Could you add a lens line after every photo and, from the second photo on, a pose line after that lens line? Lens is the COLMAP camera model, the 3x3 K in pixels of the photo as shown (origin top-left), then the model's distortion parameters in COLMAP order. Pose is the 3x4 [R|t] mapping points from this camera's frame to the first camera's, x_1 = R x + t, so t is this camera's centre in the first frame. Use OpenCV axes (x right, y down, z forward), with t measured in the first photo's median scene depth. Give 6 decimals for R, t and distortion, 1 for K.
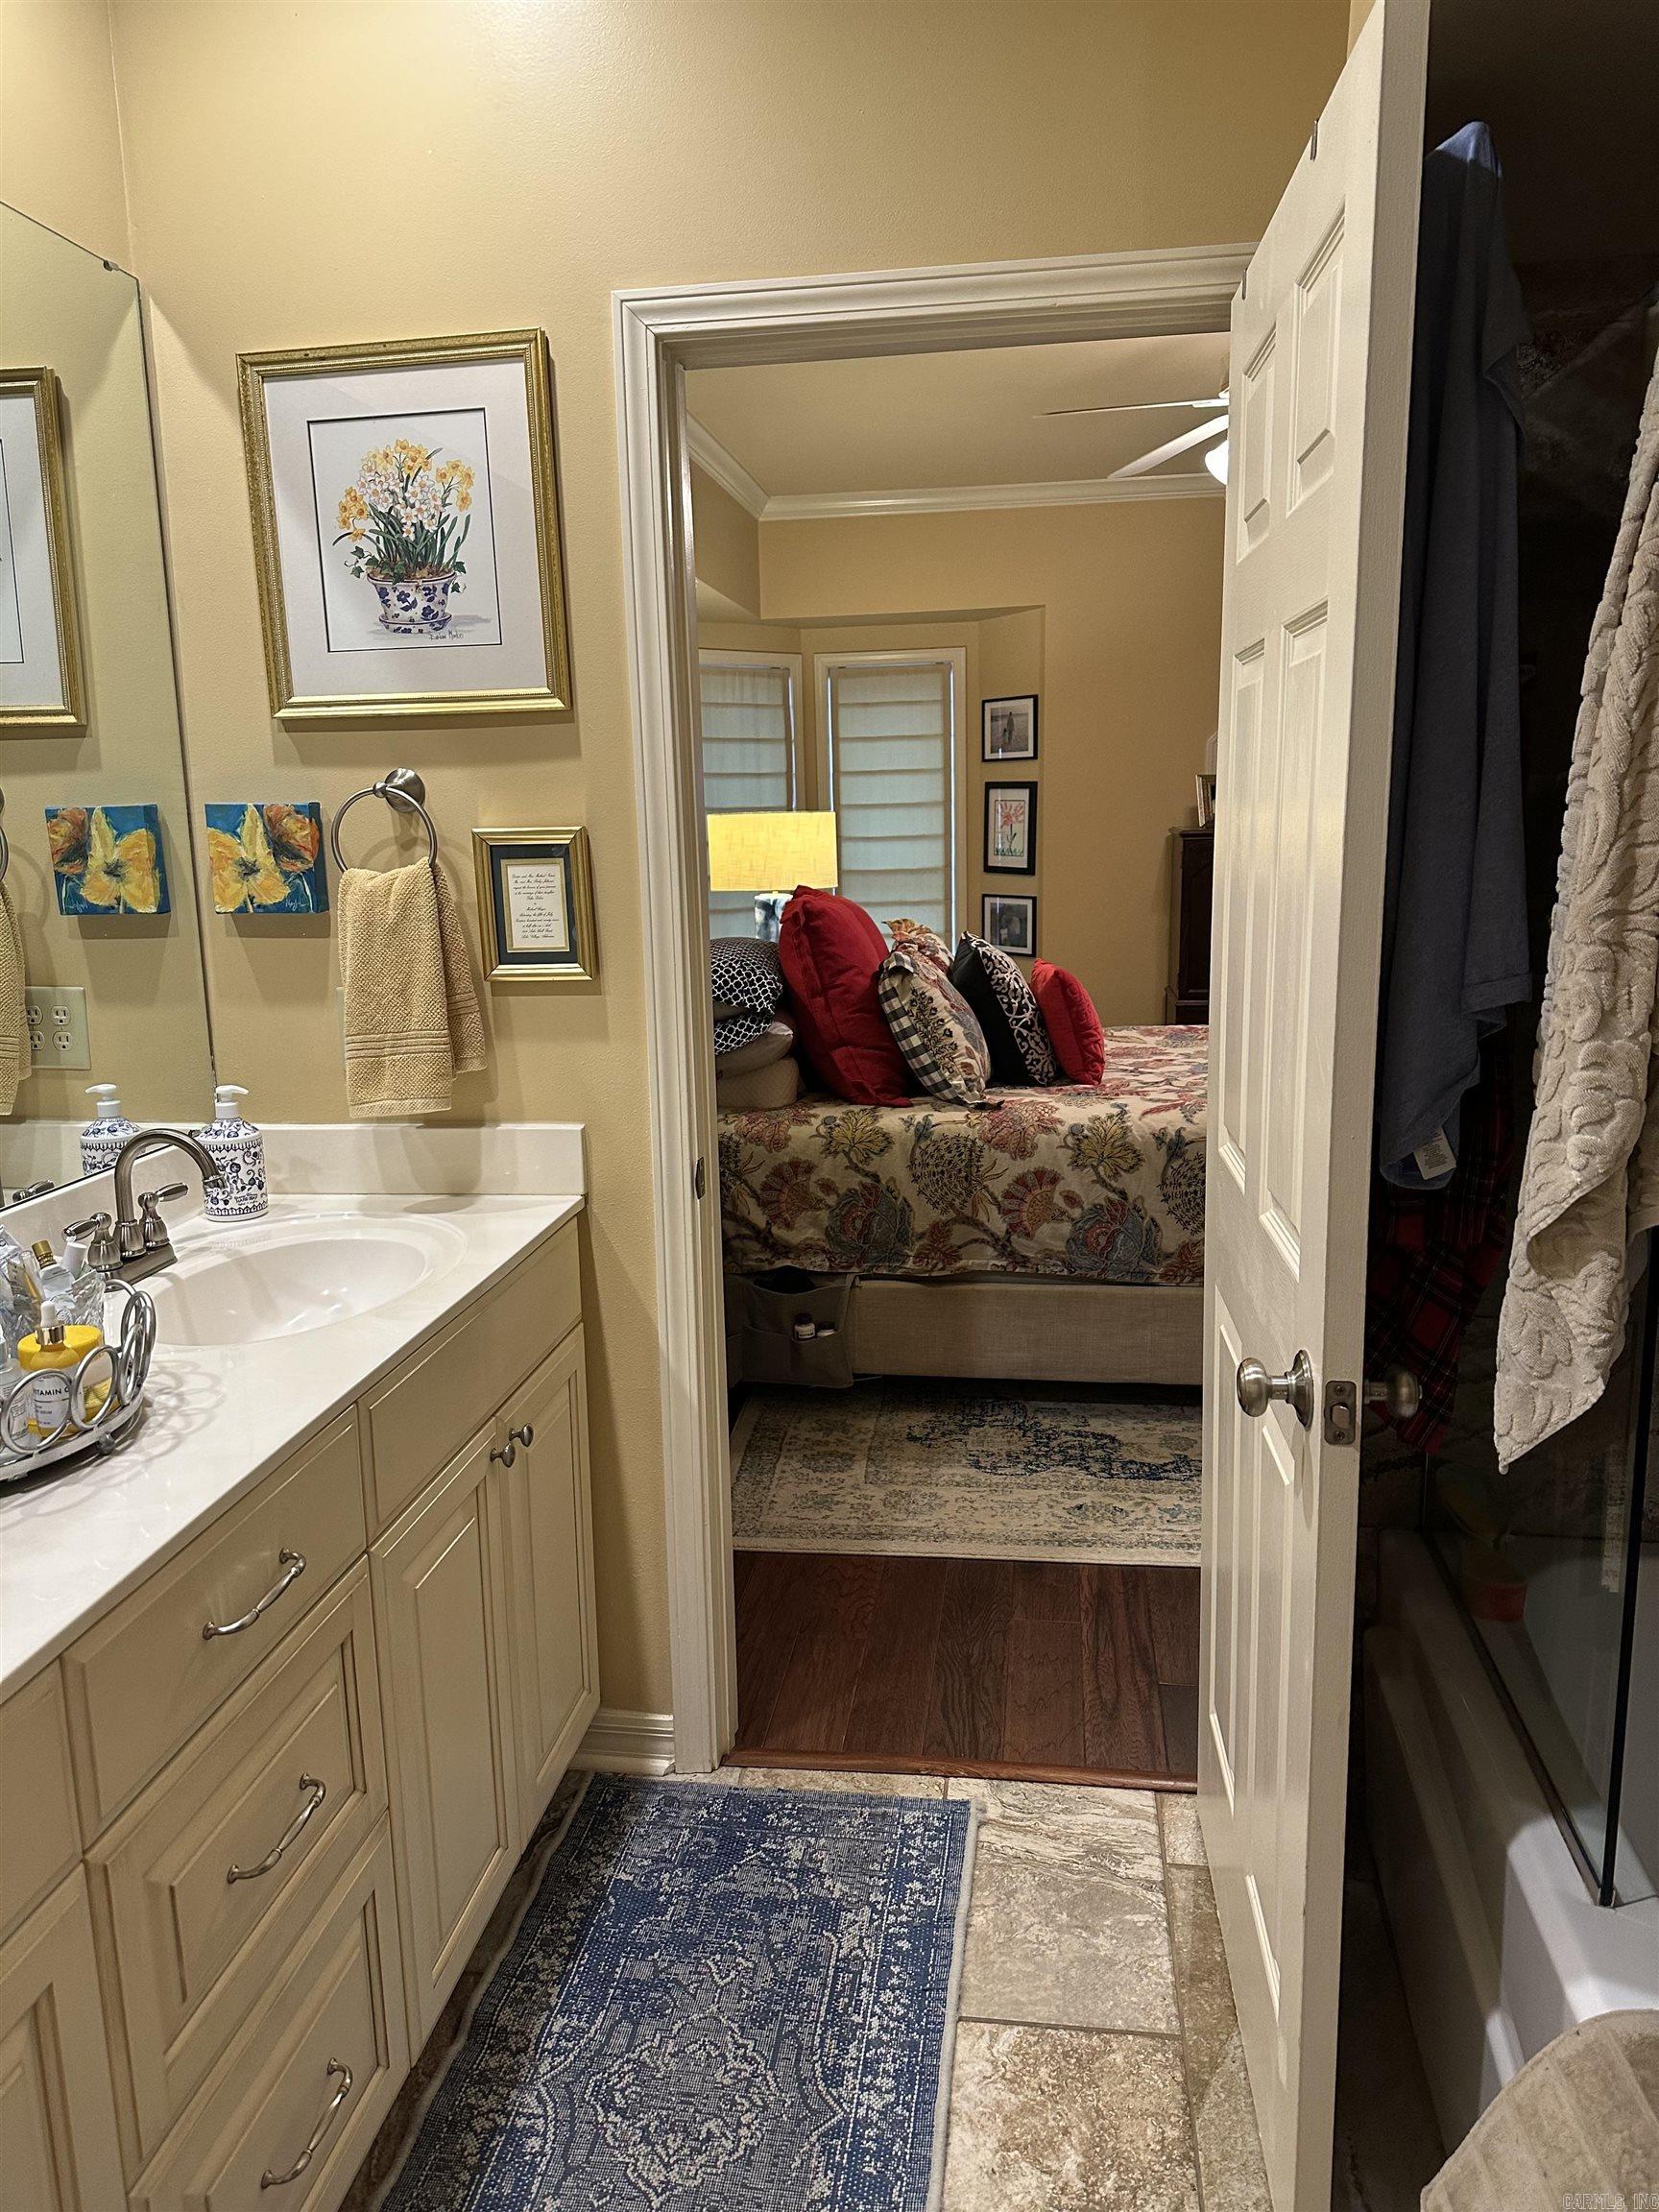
lens RADIAL K [[1572.2, 0, 819.6], [0, 1572.2, 1115.9], [0, 0, 1]] dist [0.003616, -0.012947]
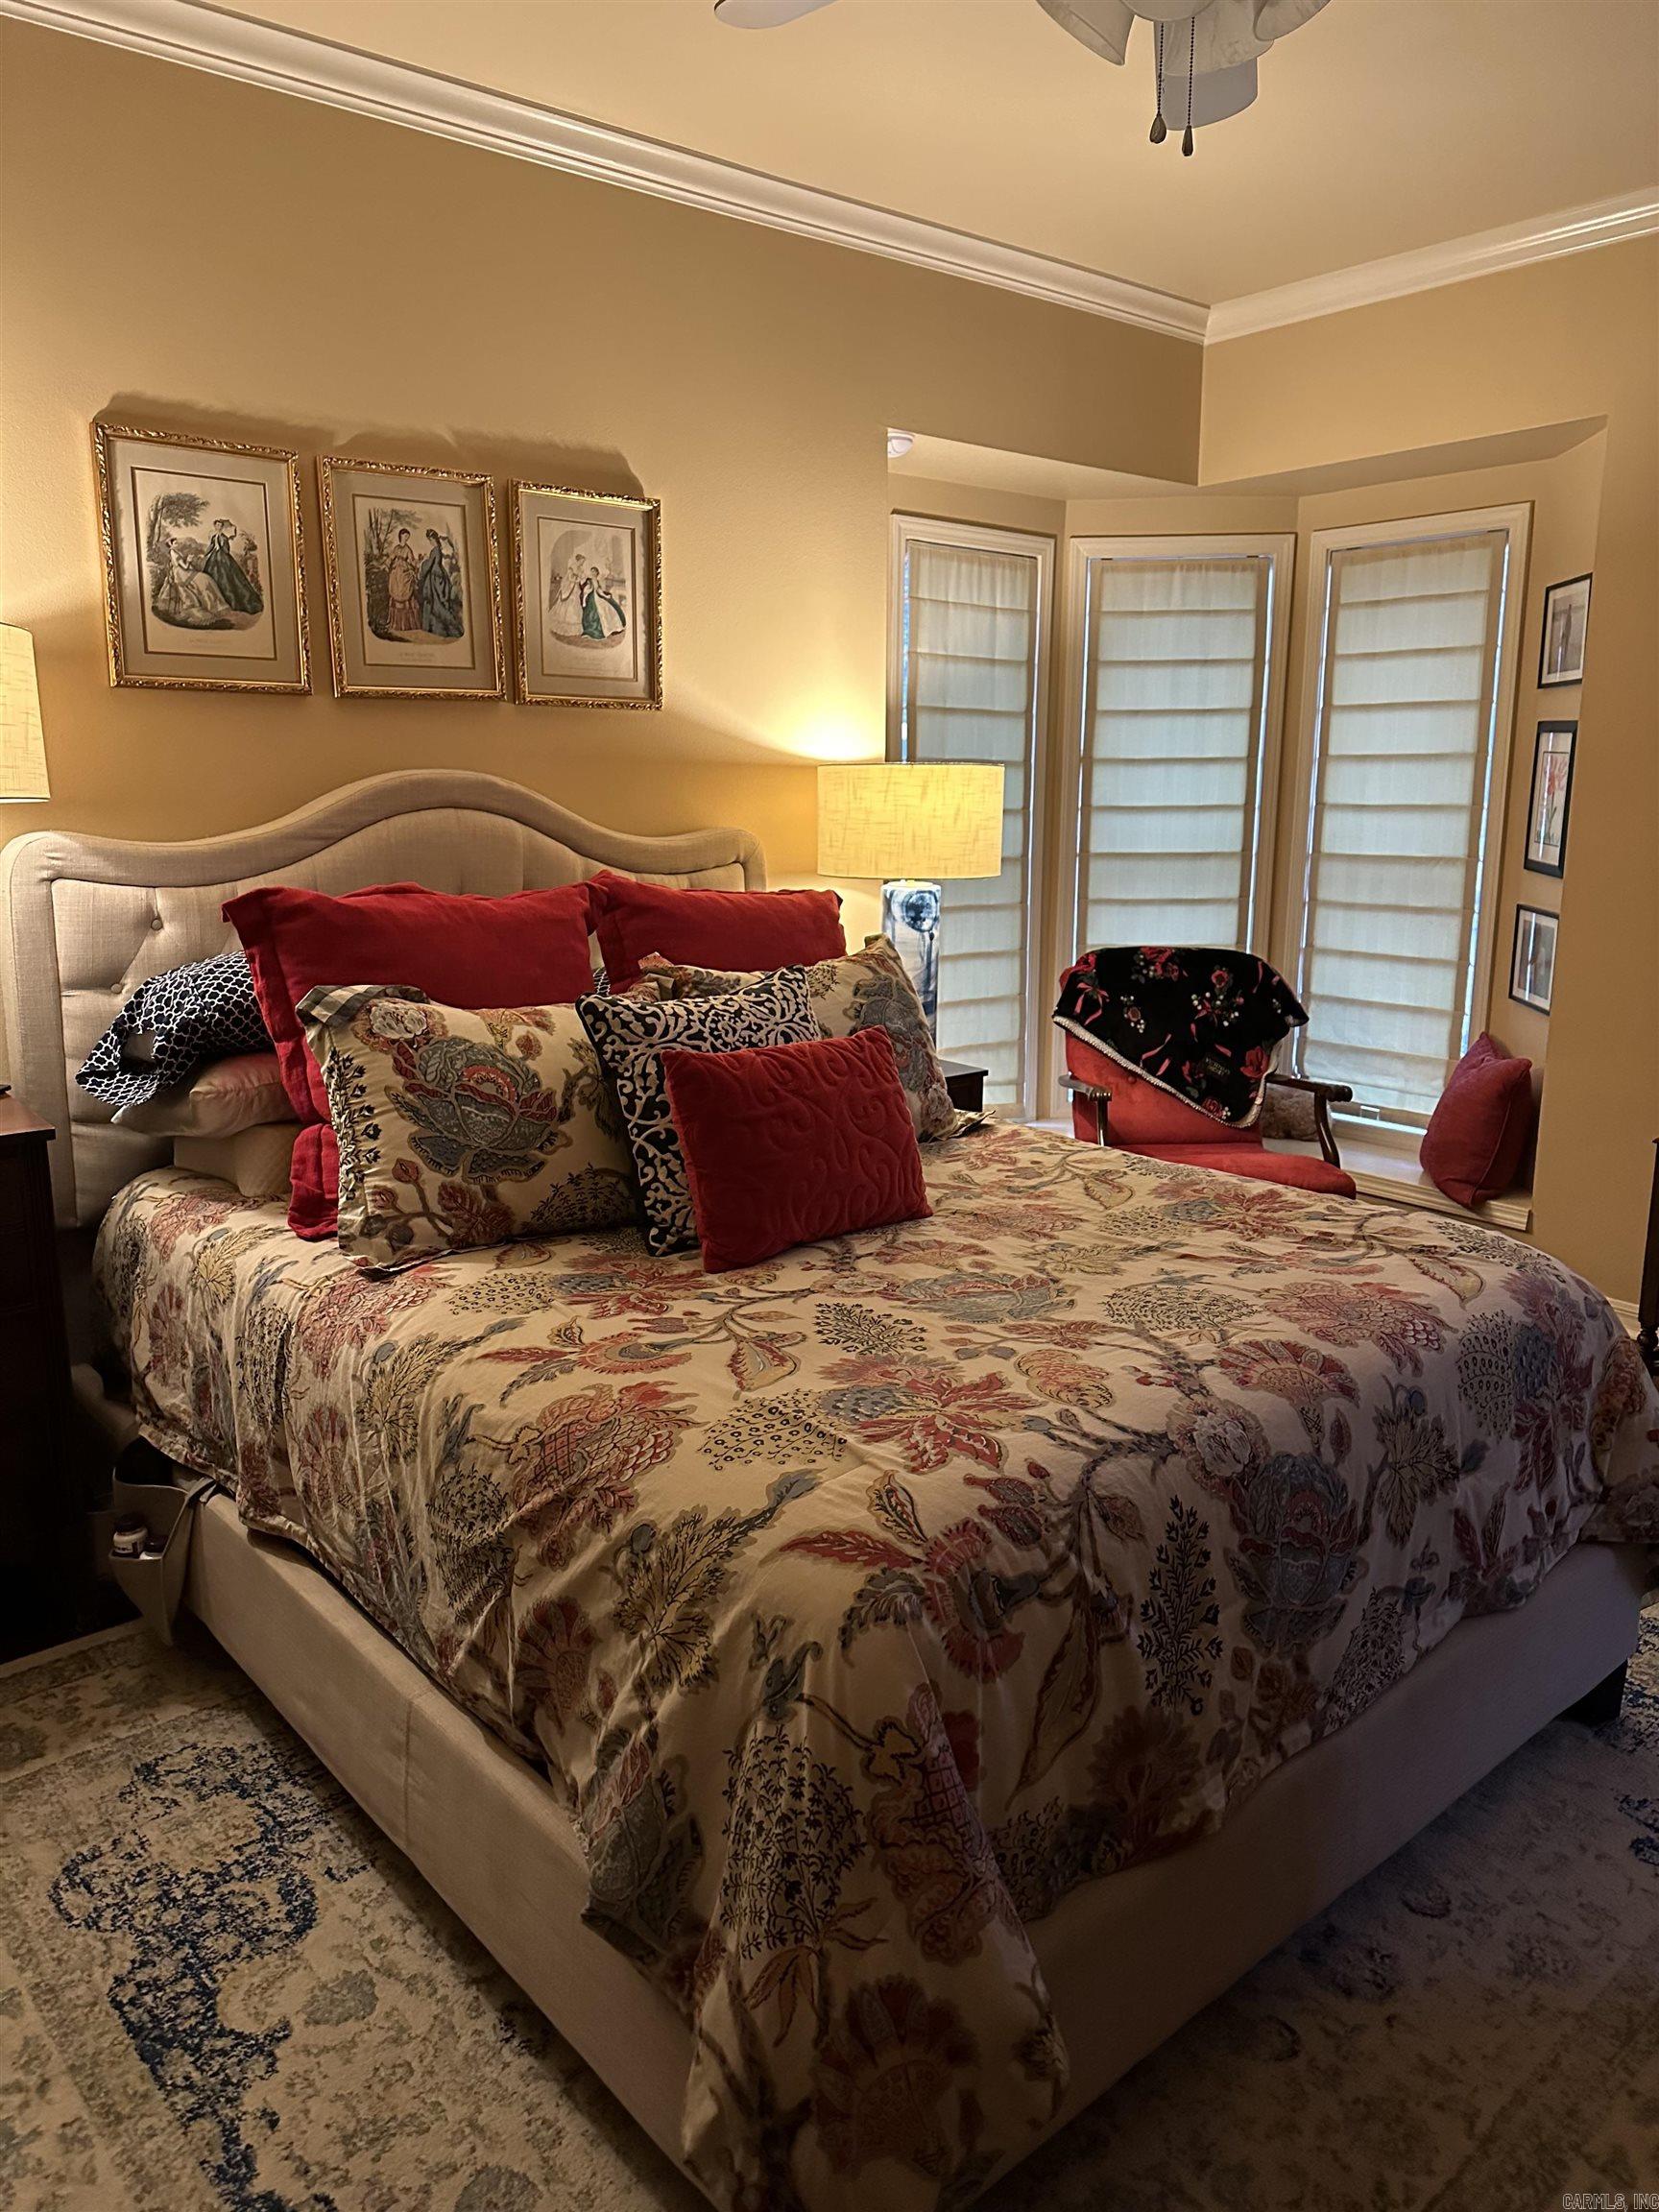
lens RADIAL K [[1572.2, 0, 829.9], [0, 1572.2, 1097.9], [0, 0, 1]] dist [0.003616, -0.012947]
pose [[0.741487, 0.153899, -0.653079, 0.382162], [-0.141146, 0.987337, 0.072414, -0.085555], [0.655954, 0.038485, 0.753819, 0.426756]]
